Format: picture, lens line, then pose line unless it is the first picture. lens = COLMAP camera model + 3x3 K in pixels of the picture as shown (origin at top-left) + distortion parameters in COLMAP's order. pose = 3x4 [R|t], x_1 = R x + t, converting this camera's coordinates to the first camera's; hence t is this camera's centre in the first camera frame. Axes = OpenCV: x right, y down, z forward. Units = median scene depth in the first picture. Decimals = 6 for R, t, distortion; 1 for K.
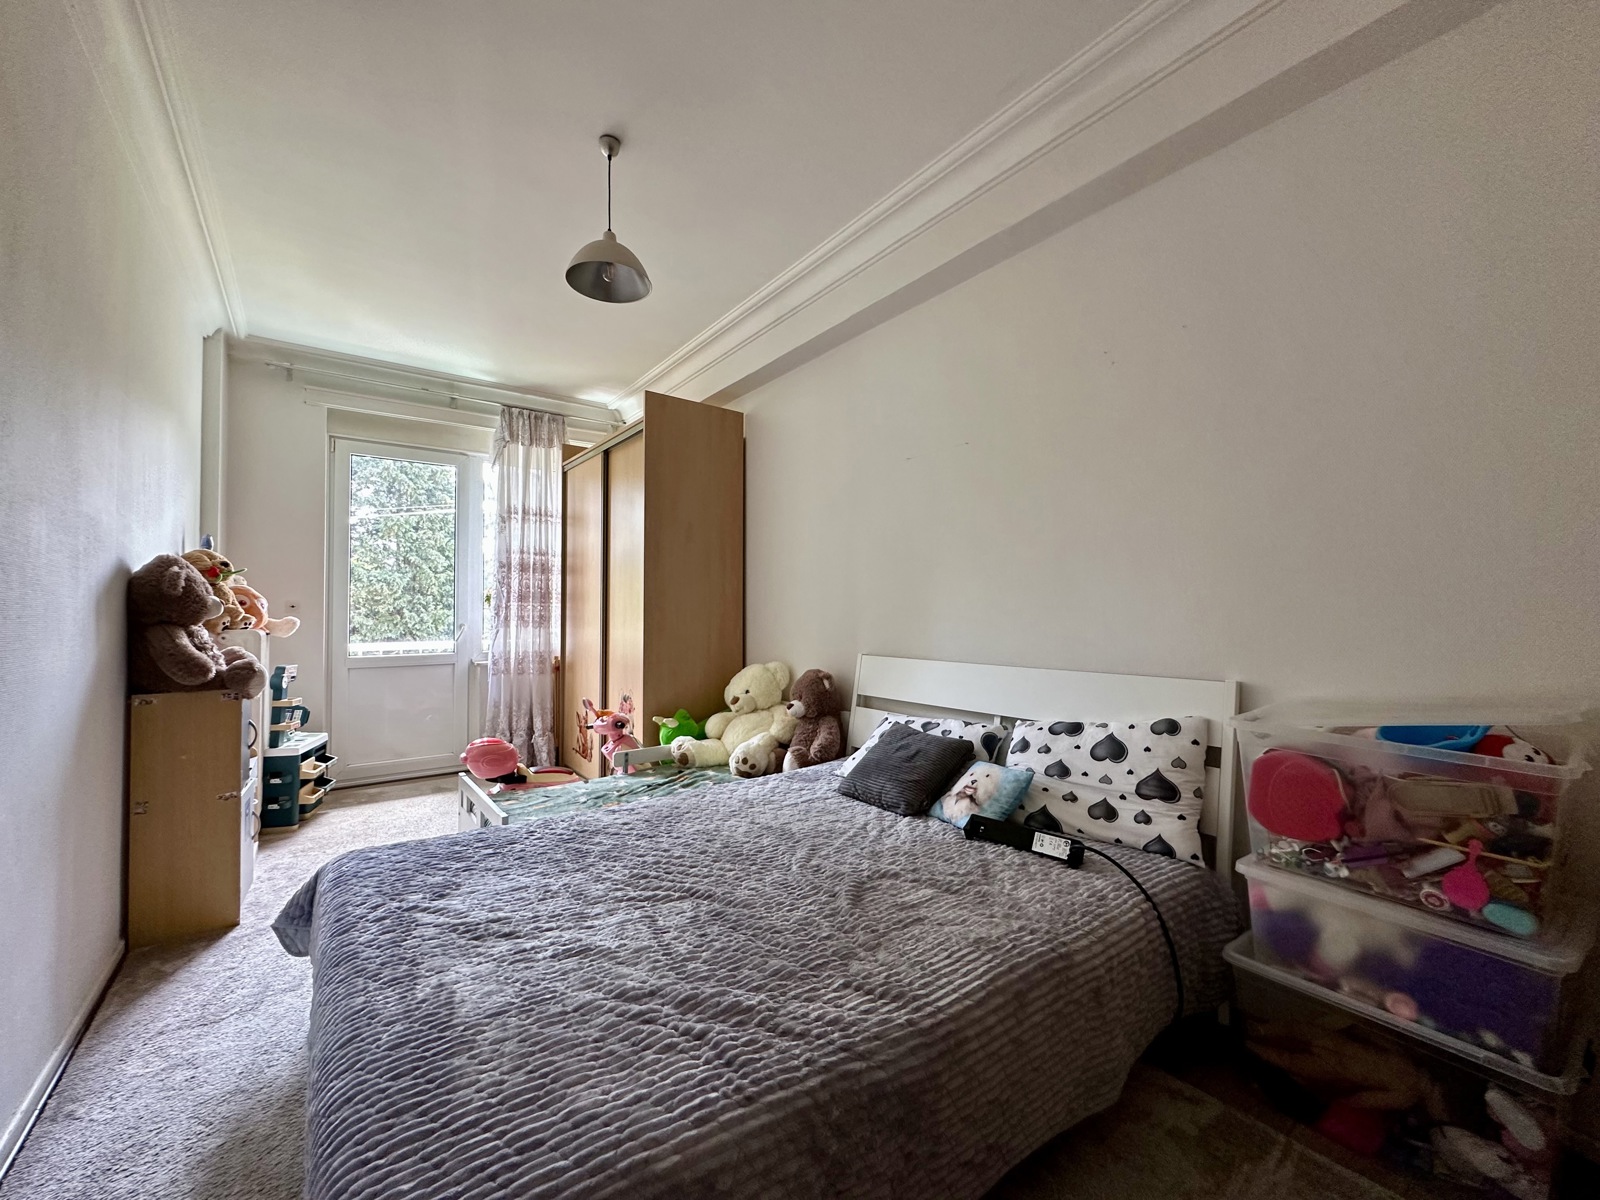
lens RADIAL K [[637.4, 0, 800.0], [0, 637.4, 600.0], [0, 0, 1]] dist [-0.000460, 0.000210]
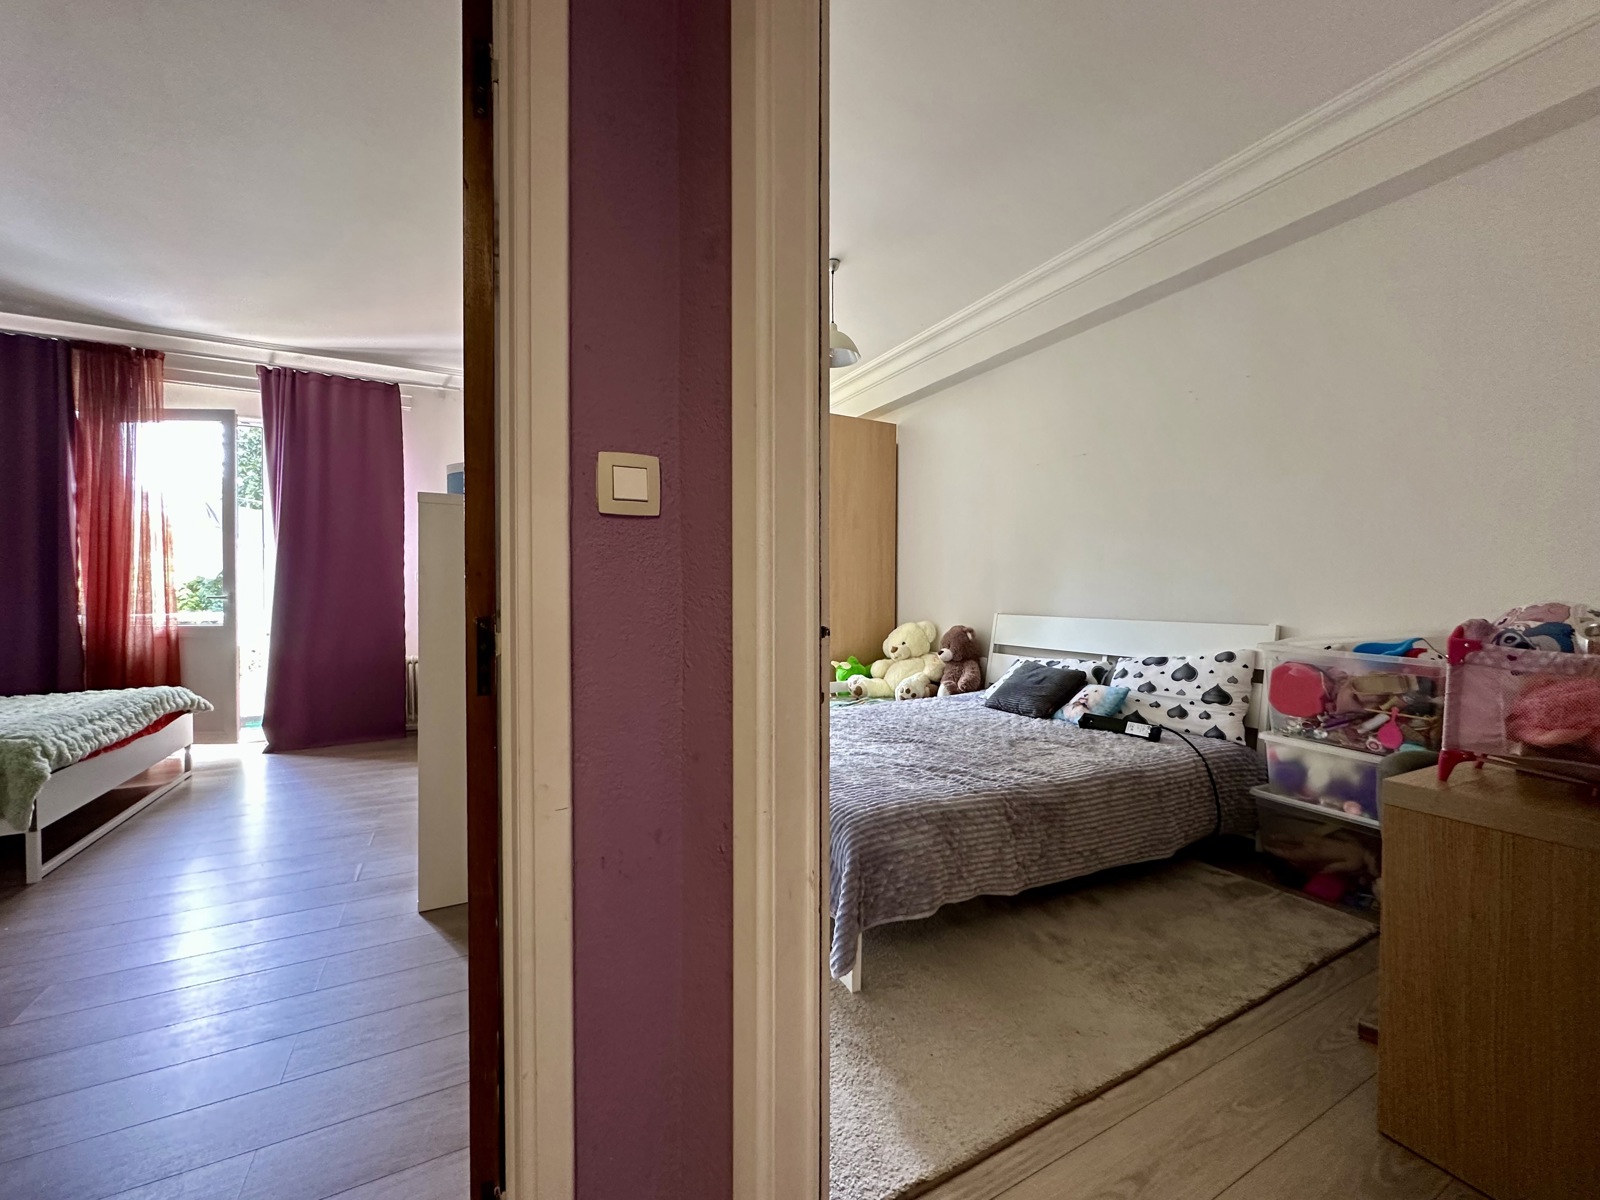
lens RADIAL K [[637.0, 0, 803.9], [0, 637.0, 599.6], [0, 0, 1]] dist [-0.004732, 0.000101]
pose [[0.988059, 0.006335, -0.153946, -0.147165], [-0.001468, 0.999496, 0.031705, 0.023429], [0.154069, -0.031100, 0.987570, -0.550526]]
